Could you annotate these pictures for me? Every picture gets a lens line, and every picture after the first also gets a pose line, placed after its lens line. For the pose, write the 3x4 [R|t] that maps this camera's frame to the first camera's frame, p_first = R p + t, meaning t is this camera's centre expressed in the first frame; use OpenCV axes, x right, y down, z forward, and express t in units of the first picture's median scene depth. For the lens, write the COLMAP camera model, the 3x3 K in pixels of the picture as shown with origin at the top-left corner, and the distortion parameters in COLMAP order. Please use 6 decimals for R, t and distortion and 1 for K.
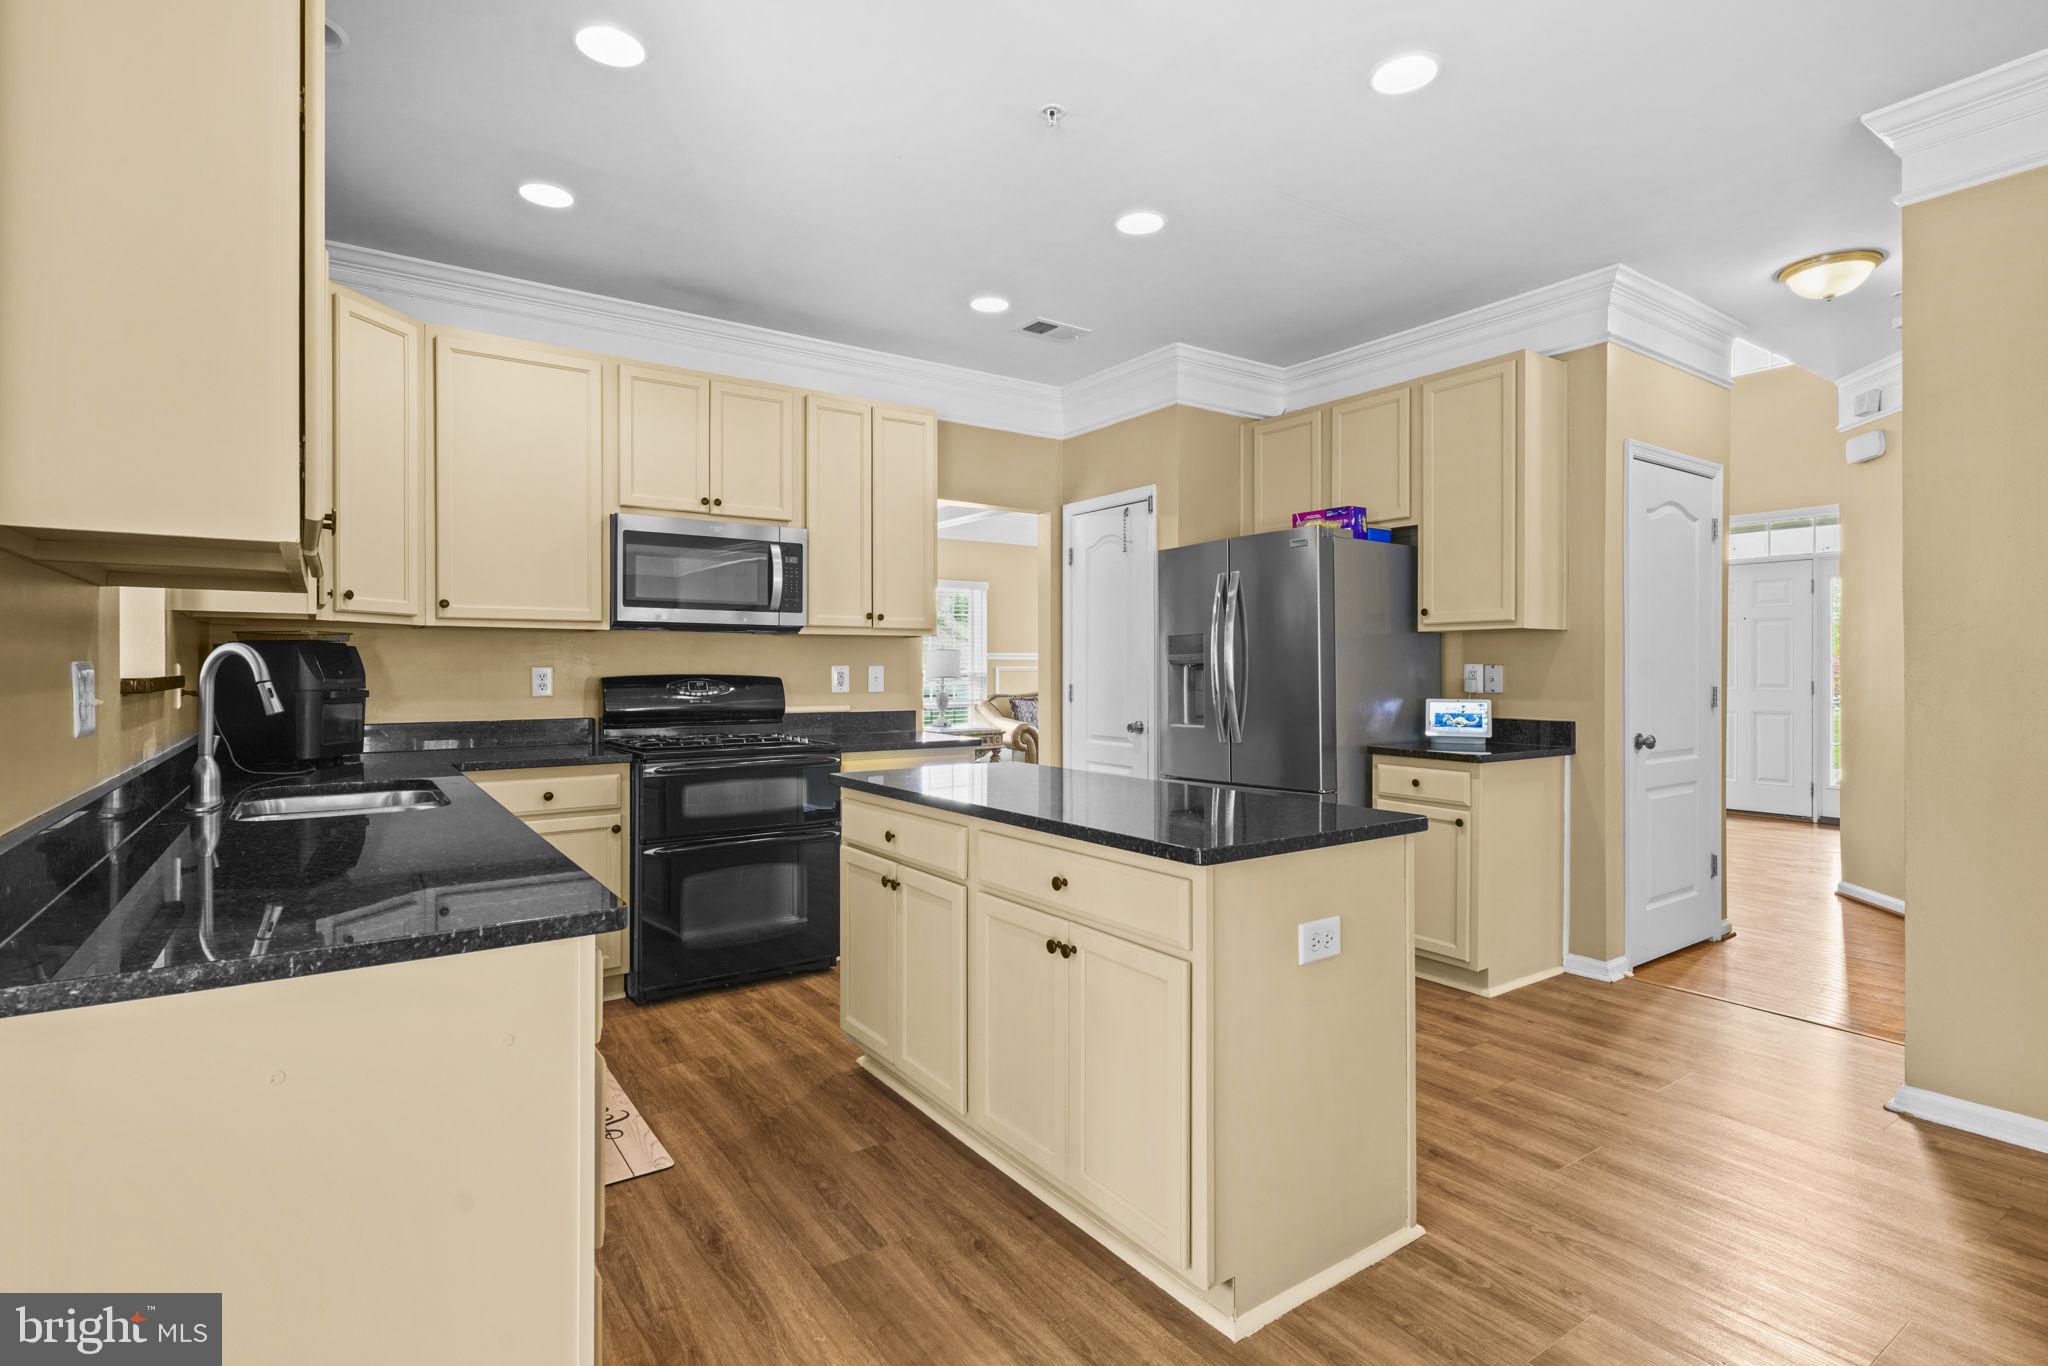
lens RADIAL K [[980.1, 0, 1020.5], [0, 980.1, 667.7], [0, 0, 1]] dist [0.003377, 0.000083]
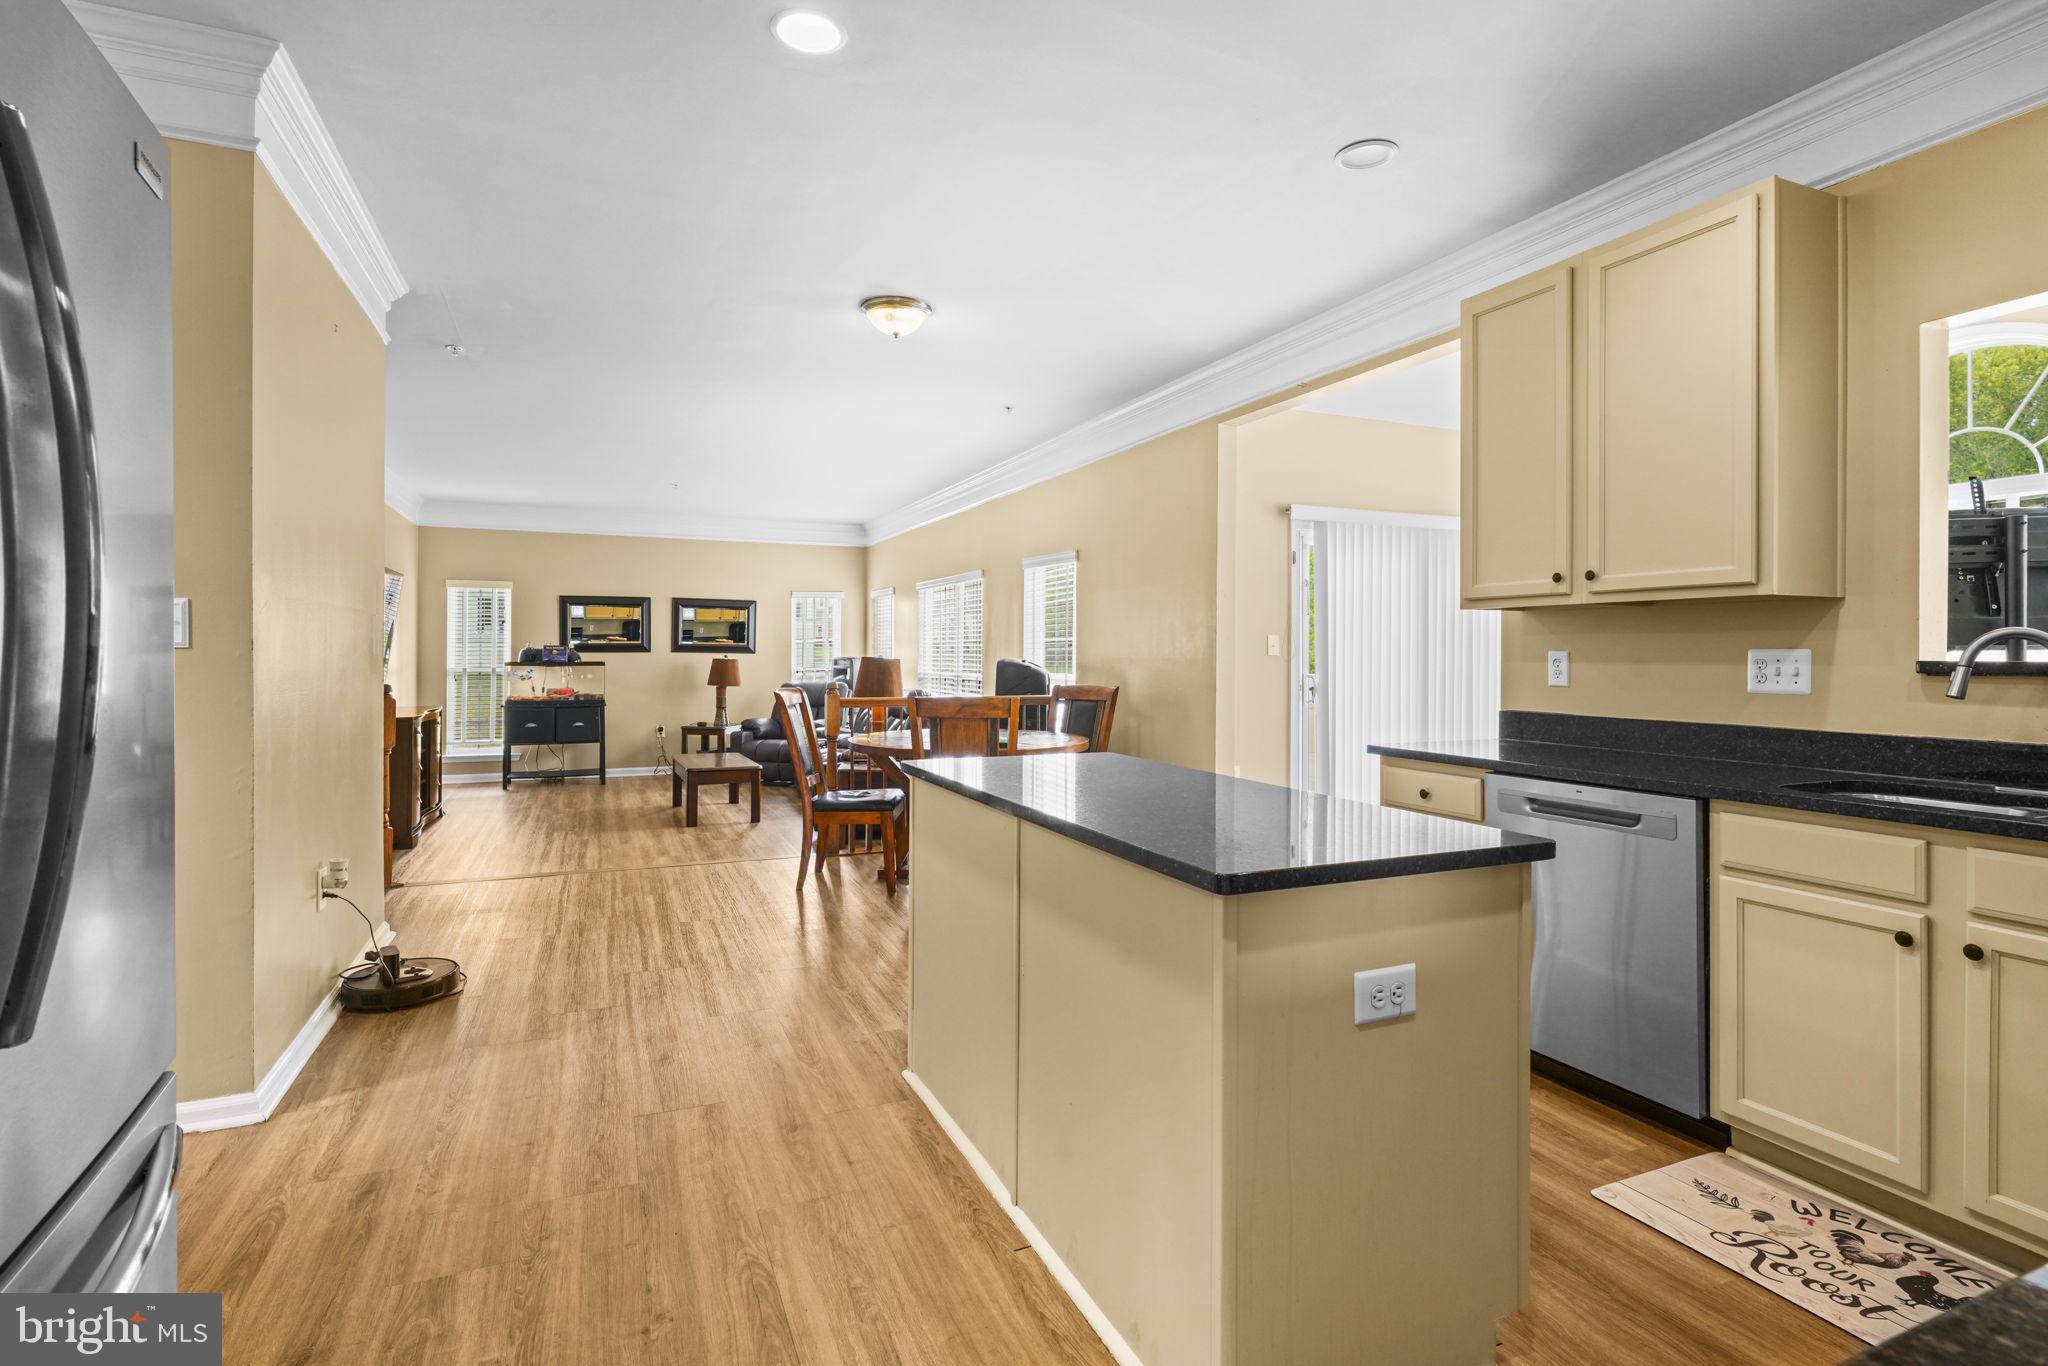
lens RADIAL K [[980.1, 0, 1020.5], [0, 980.1, 667.7], [0, 0, 1]] dist [0.003377, 0.000083]
pose [[-0.979530, -0.004109, 0.201257, -0.006404], [-0.001310, 0.999901, 0.014036, 0.001220], [-0.201294, 0.013485, -0.979438, 1.201287]]
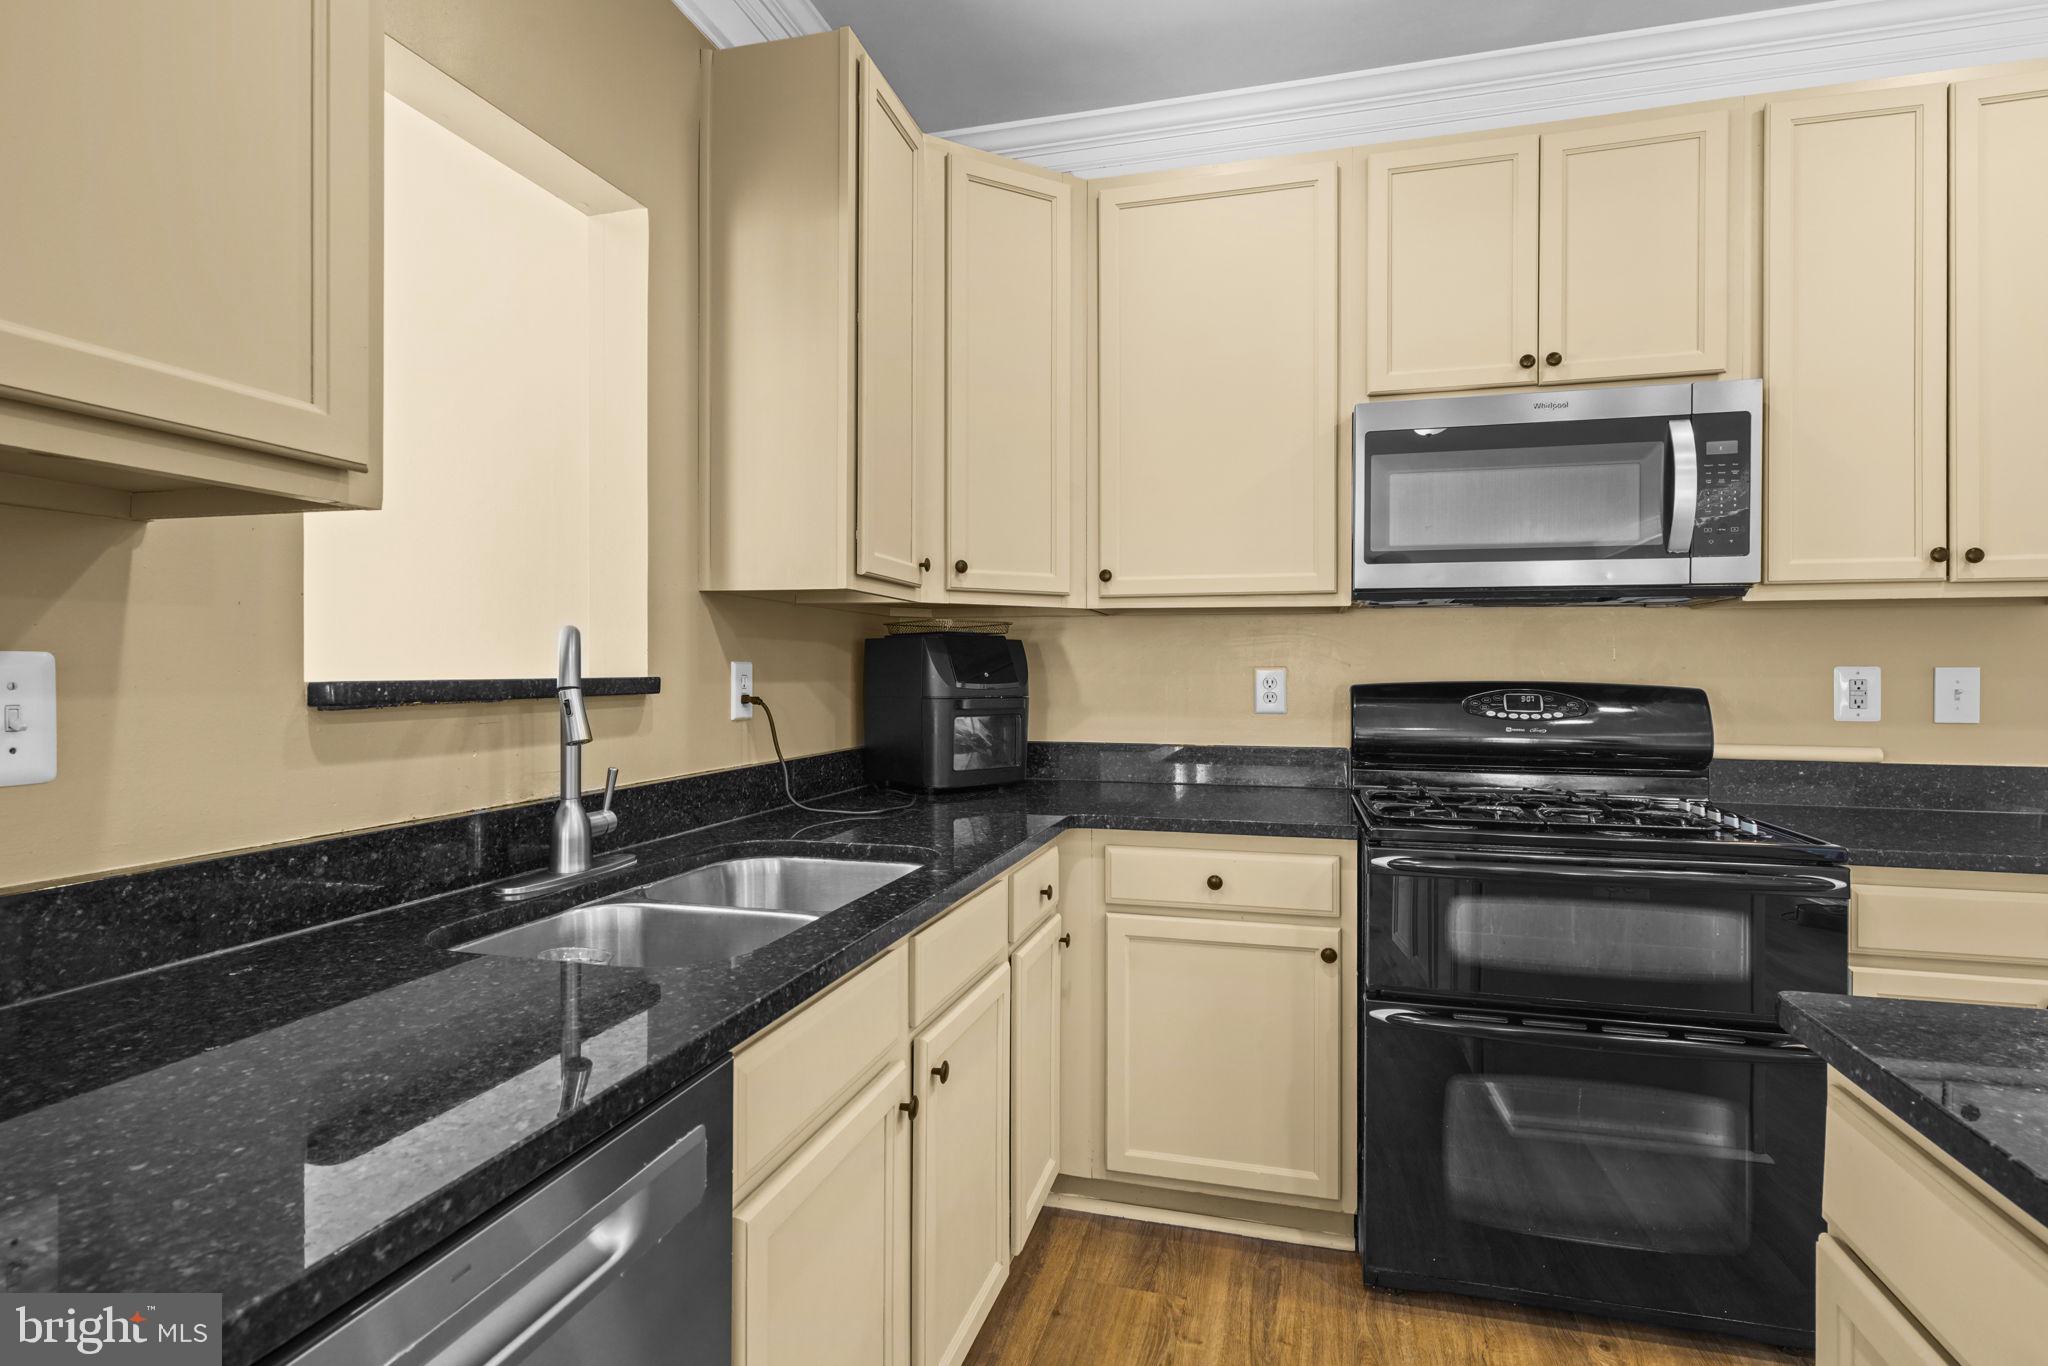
lens RADIAL K [[980.1, 0, 1020.5], [0, 980.1, 667.7], [0, 0, 1]] dist [0.003377, 0.000083]
pose [[0.619814, 0.000626, -0.784749, -0.072910], [-0.003142, 0.999994, -0.001684, 0.000888], [0.784743, 0.003510, 0.619812, 0.463410]]
